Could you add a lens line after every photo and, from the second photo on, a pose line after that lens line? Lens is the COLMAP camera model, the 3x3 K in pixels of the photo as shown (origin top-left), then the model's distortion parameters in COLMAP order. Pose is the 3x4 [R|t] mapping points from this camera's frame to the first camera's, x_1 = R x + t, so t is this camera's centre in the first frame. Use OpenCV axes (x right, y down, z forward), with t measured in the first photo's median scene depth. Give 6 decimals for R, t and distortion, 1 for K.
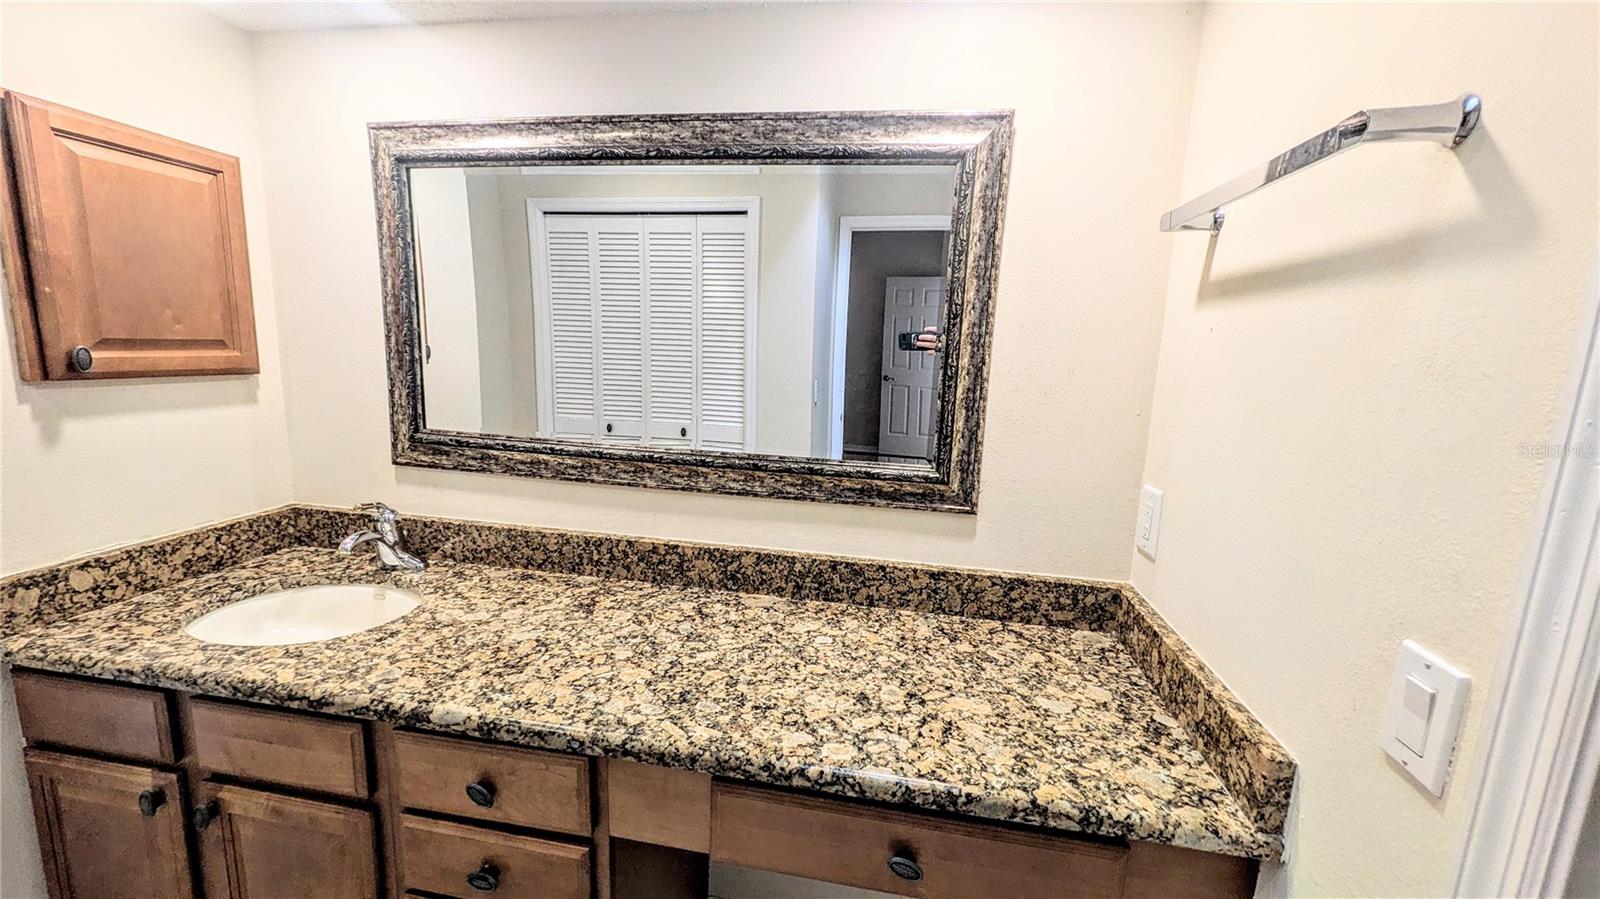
lens RADIAL K [[625.7, 0, 795.6], [0, 625.7, 449.6], [0, 0, 1]] dist [0.000605, -0.000200]
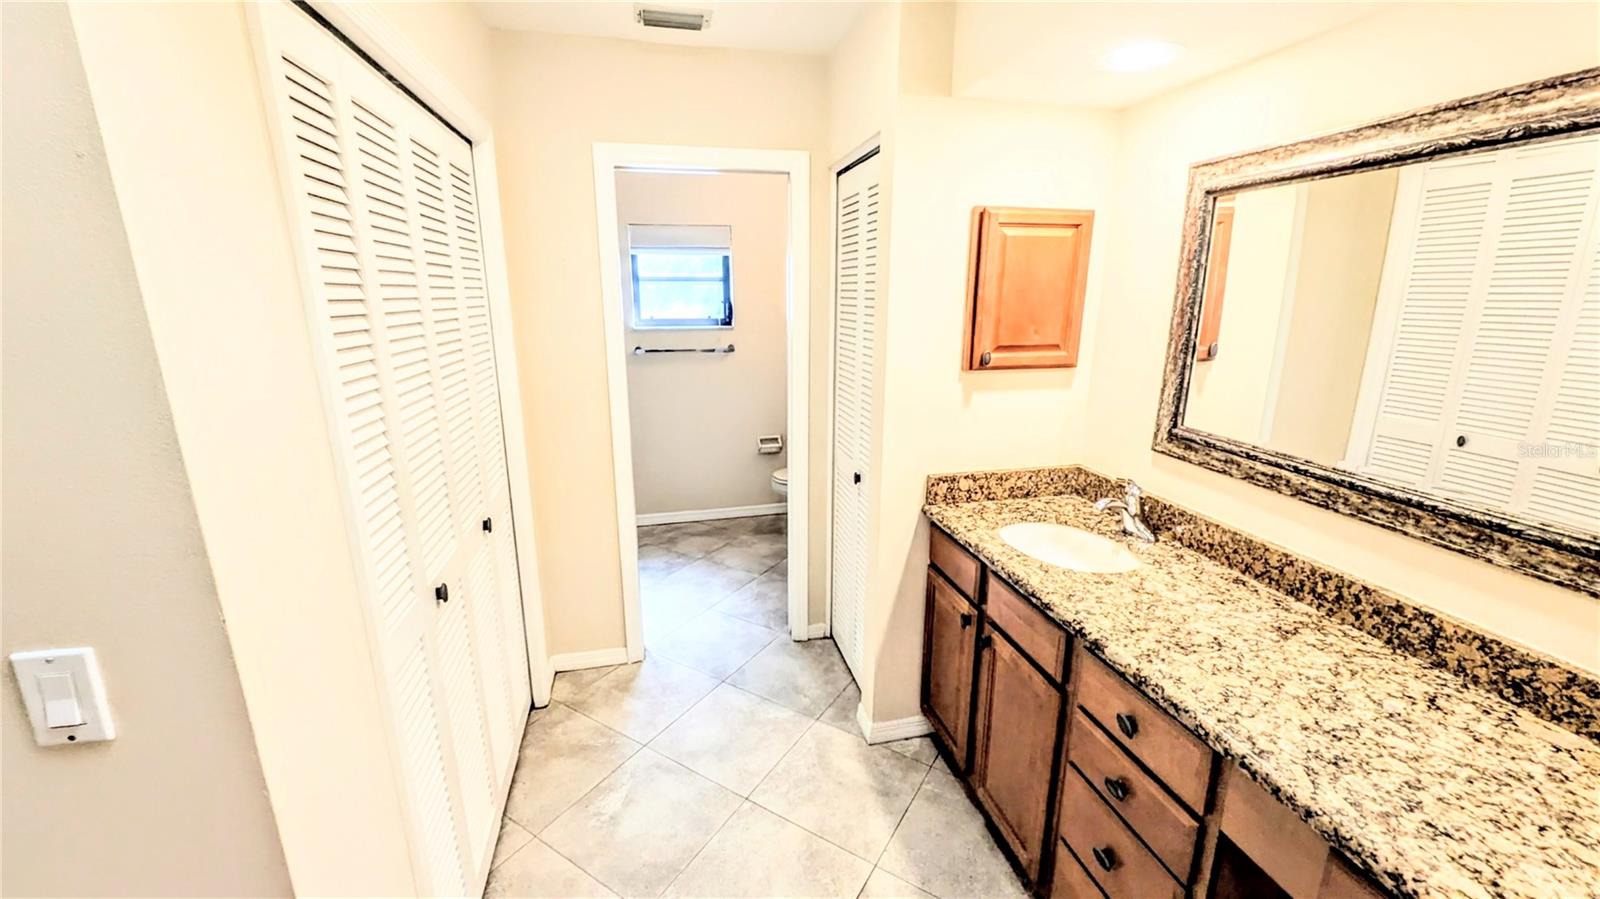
lens RADIAL K [[621.6, 0, 782.2], [0, 621.6, 445.5], [0, 0, 1]] dist [-0.008707, -0.000024]
pose [[0.369670, 0.185557, -0.910446, 0.199821], [-0.135302, 0.980162, 0.144829, -0.070436], [0.919259, 0.069646, 0.387443, -0.126253]]
